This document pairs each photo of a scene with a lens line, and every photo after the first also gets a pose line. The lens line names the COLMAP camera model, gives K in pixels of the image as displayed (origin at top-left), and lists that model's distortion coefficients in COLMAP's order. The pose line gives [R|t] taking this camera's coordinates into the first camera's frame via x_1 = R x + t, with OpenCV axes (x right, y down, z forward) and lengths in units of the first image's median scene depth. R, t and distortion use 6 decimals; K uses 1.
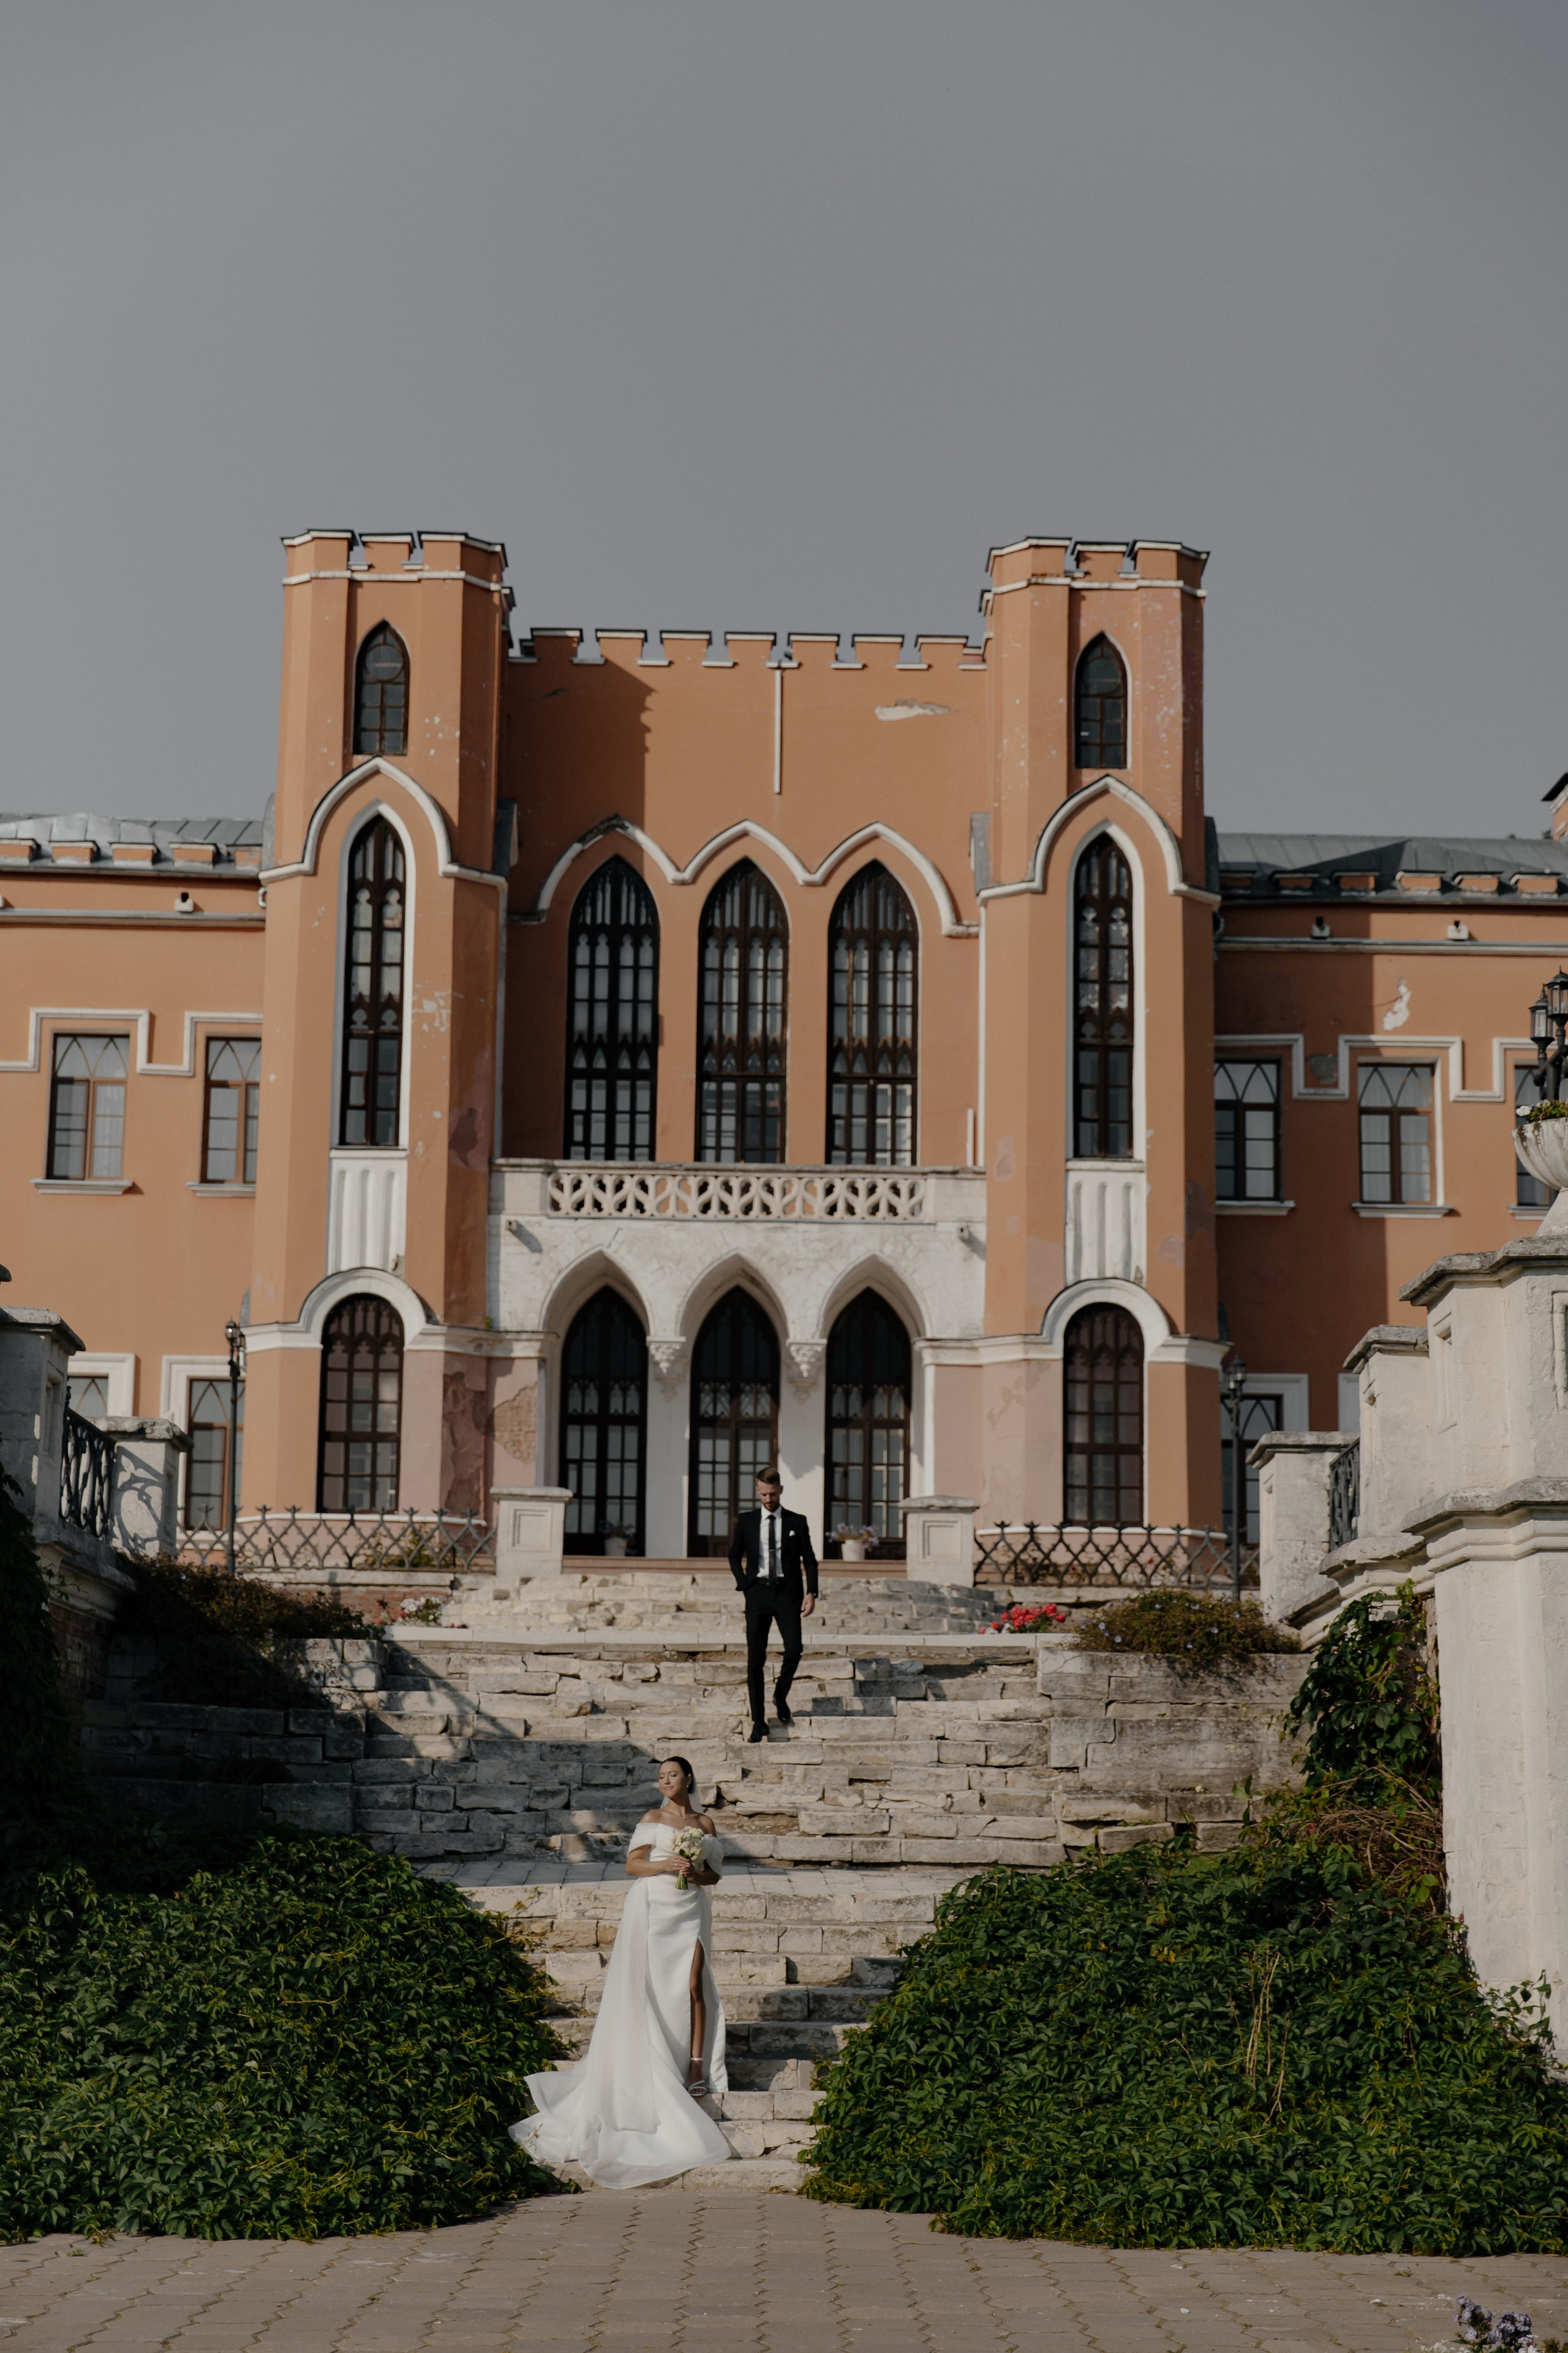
lens RADIAL K [[3746.8, 0, 734.0], [0, 3746.8, 1220.9], [0, 0, 1]] dist [-0.008276, -0.010721]
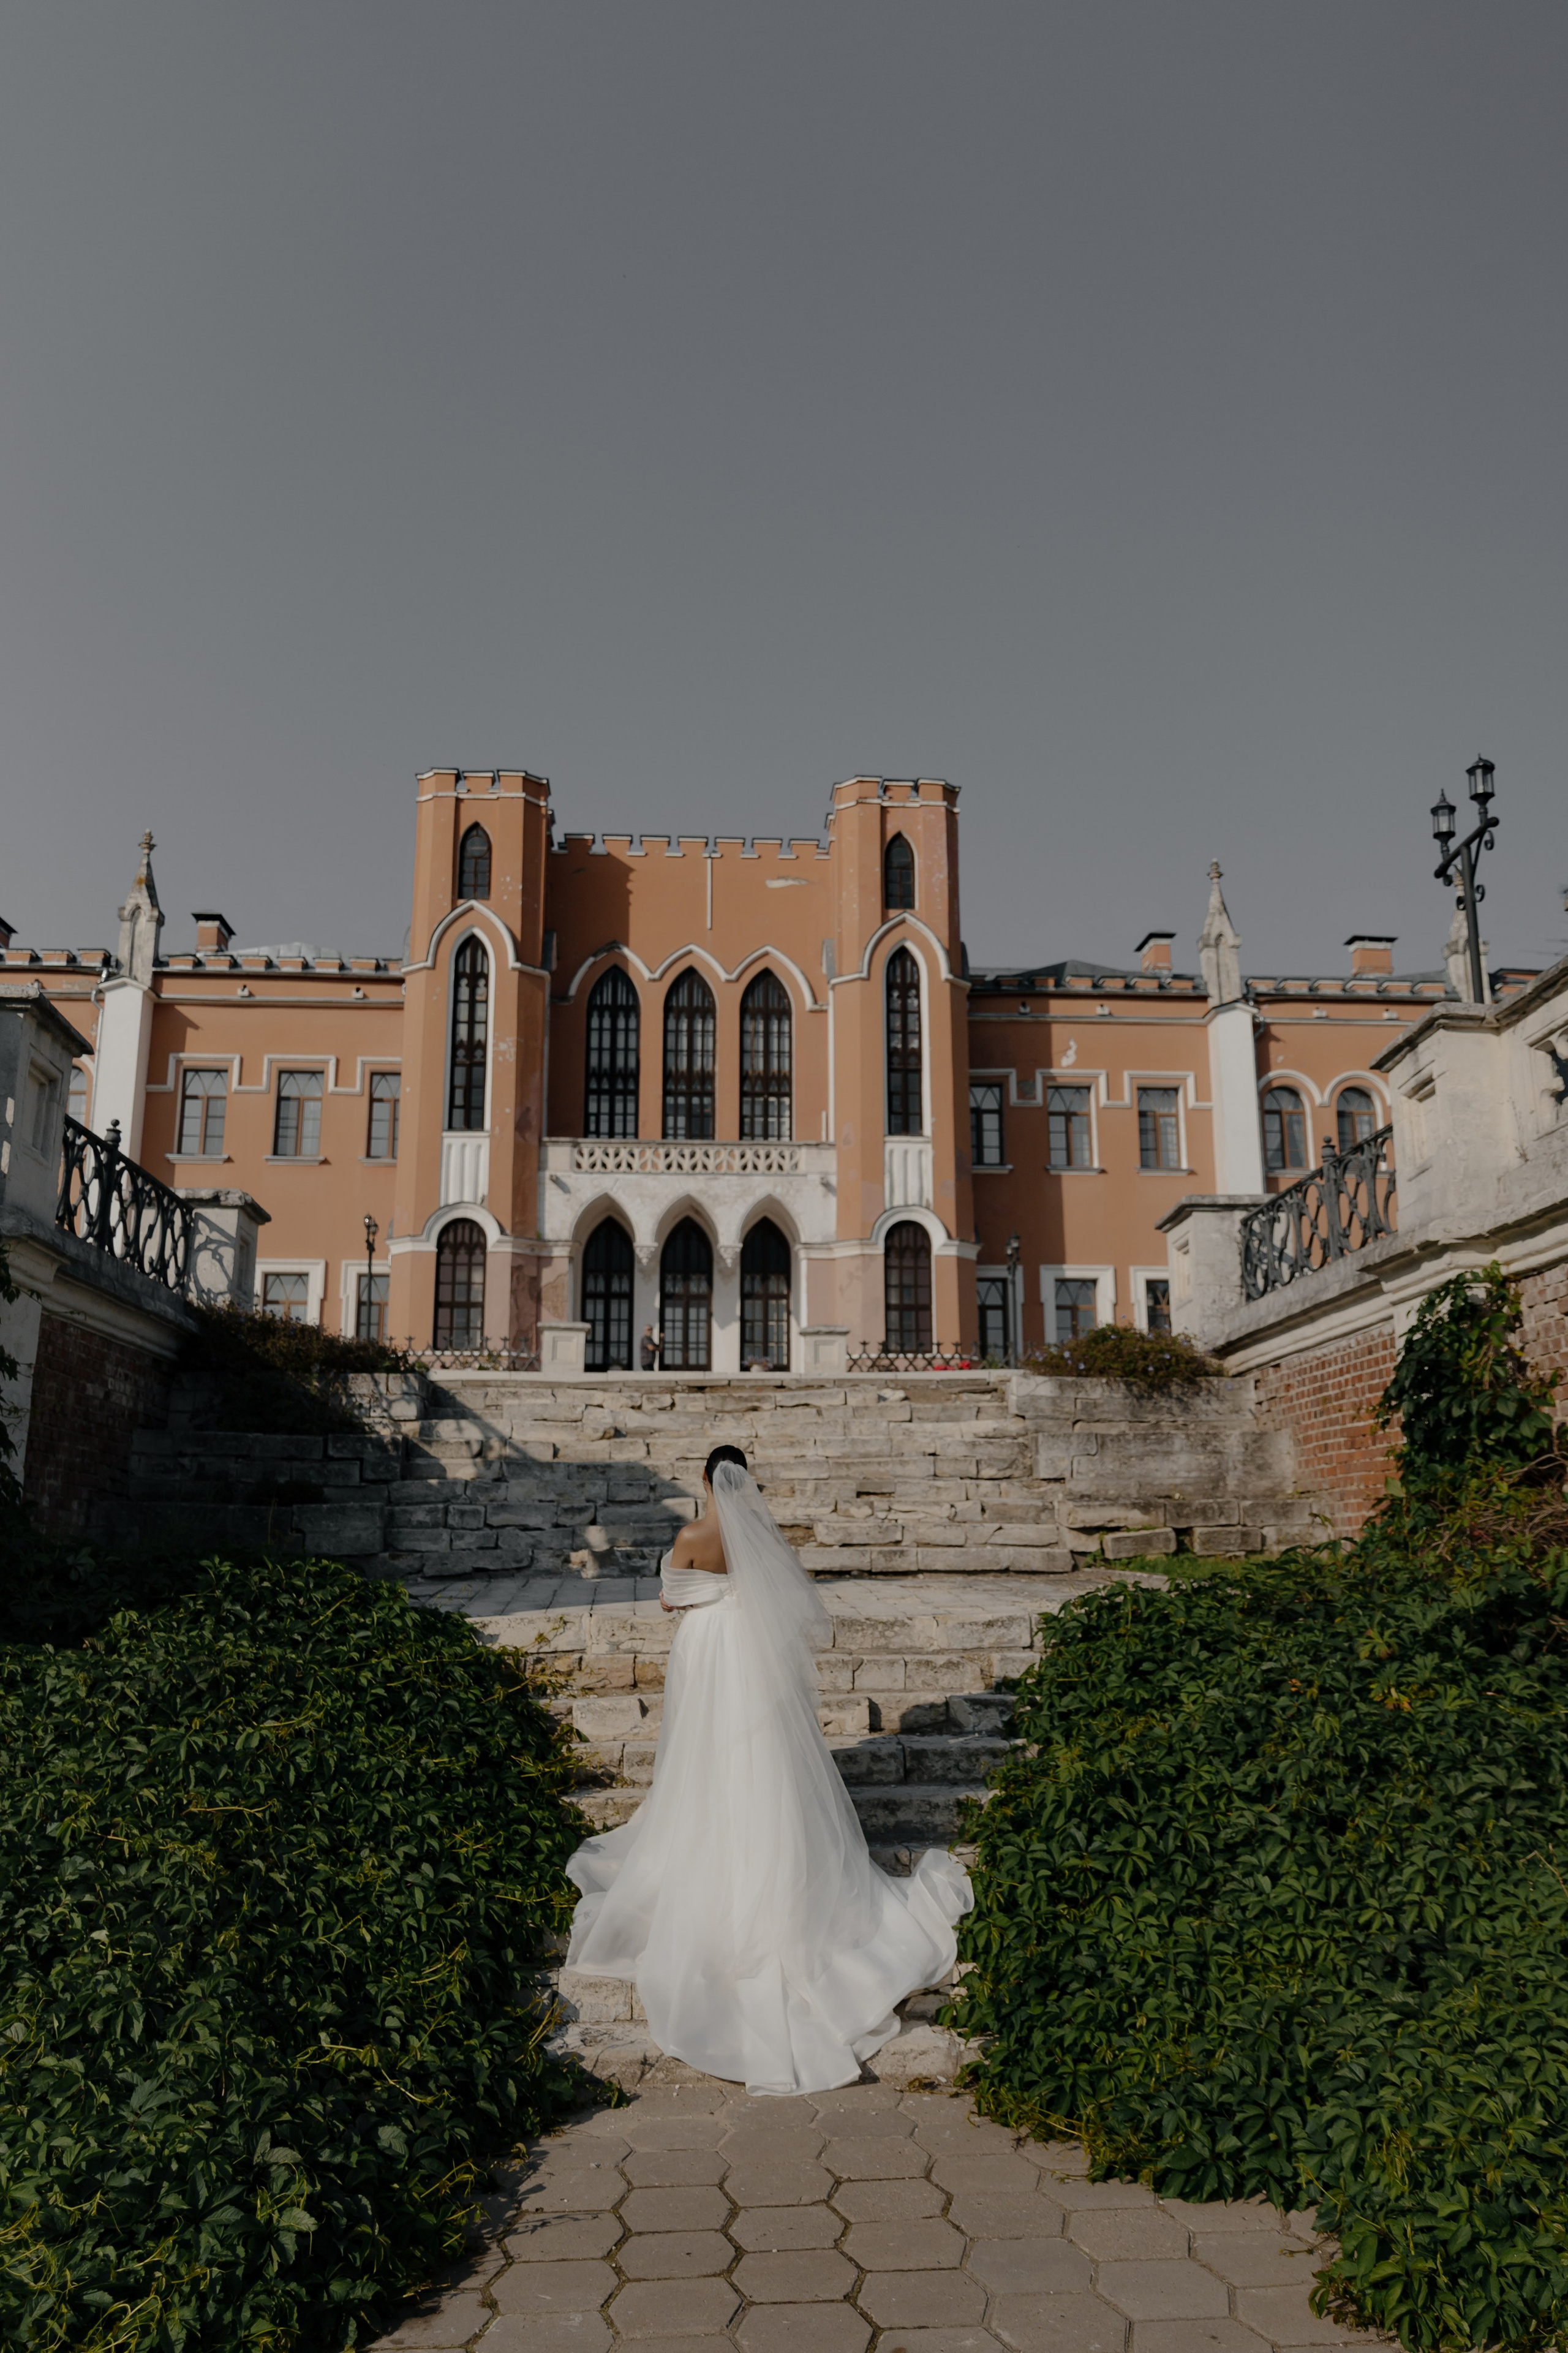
lens RADIAL K [[1851.0, 0, 798.0], [0, 1851.0, 1135.4], [0, 0, 1]] dist [-0.001287, 0.005376]
pose [[0.997497, -0.003129, 0.070639, -0.008678], [0.006948, 0.998524, -0.053874, 0.027998], [-0.070366, 0.054229, 0.996046, 0.173669]]
